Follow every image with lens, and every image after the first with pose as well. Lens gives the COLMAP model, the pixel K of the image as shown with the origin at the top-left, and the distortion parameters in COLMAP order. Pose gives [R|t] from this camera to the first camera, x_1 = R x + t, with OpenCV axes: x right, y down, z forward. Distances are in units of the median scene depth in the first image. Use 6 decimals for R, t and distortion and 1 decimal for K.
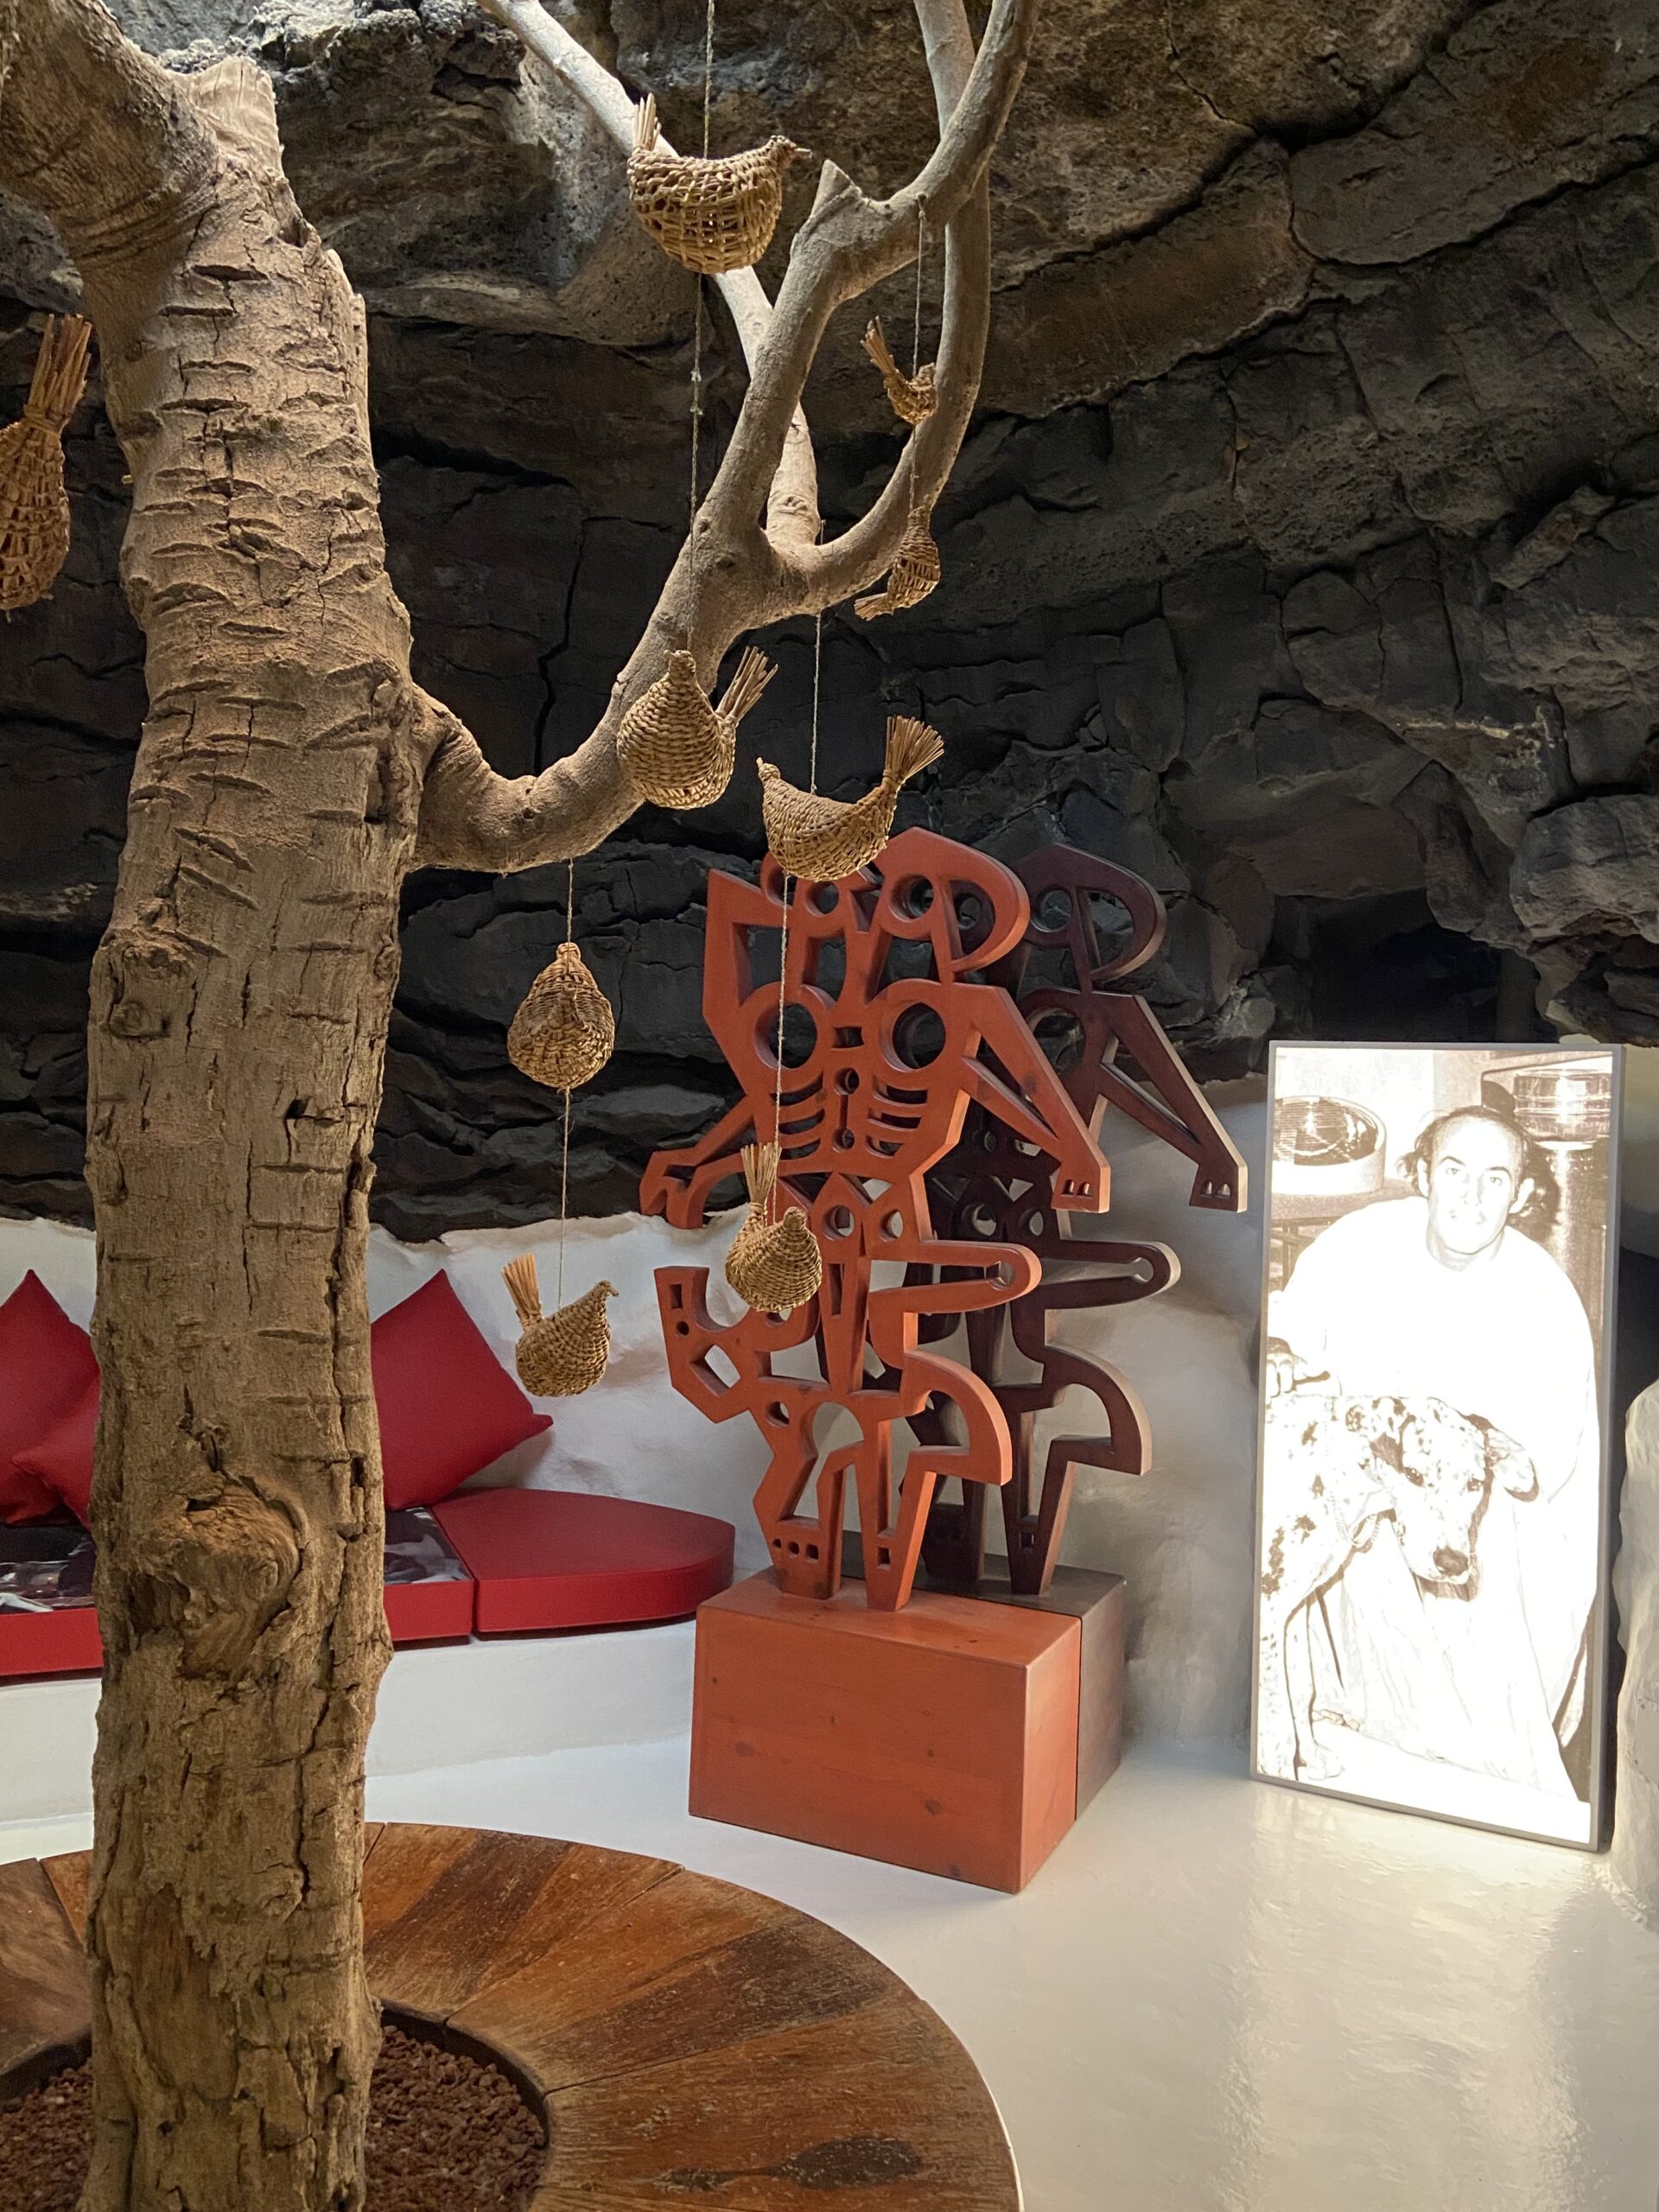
lens RADIAL K [[1770.3, 0, 830.8], [0, 1770.3, 1101.4], [0, 0, 1]] dist [0.053684, 0.000057]
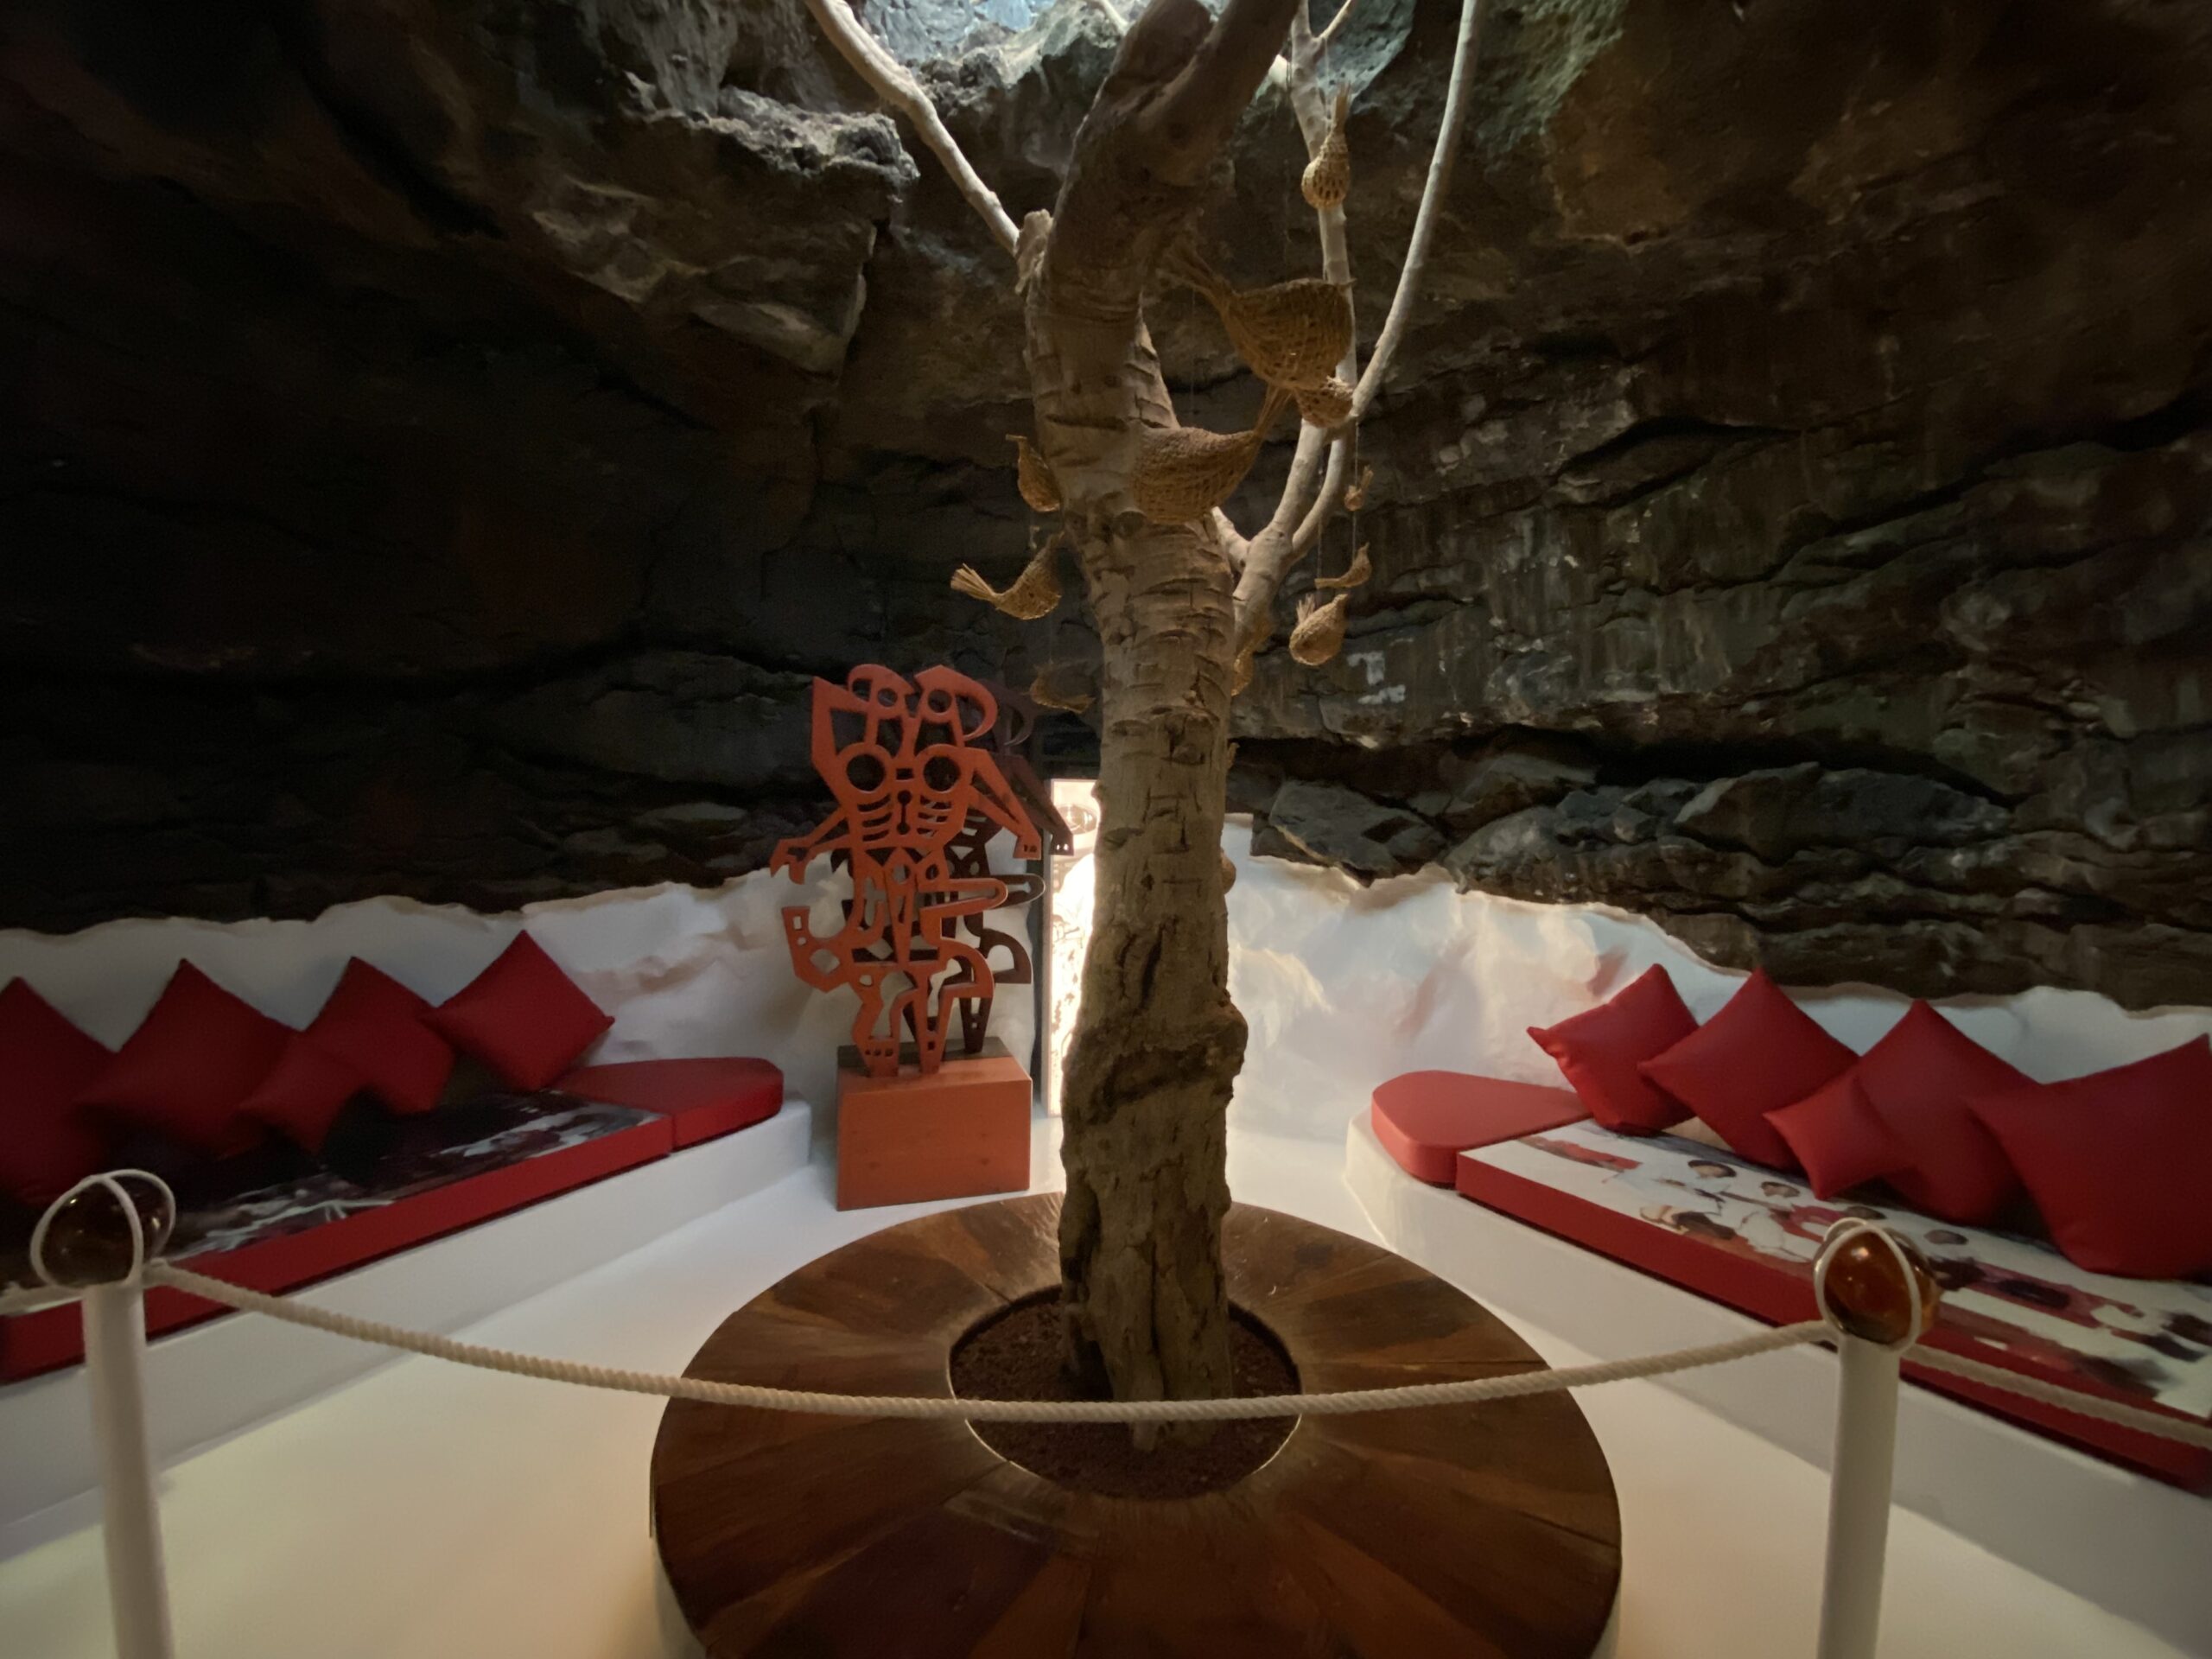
lens RADIAL K [[895.6, 0, 1108.9], [0, 895.6, 827.6], [0, 0, 1]] dist [0.000868, -0.000120]
pose [[0.730260, -0.028508, 0.682574, -0.467989], [0.018009, 0.999585, 0.022482, 0.003105], [-0.682932, -0.004125, 0.730470, 0.161552]]
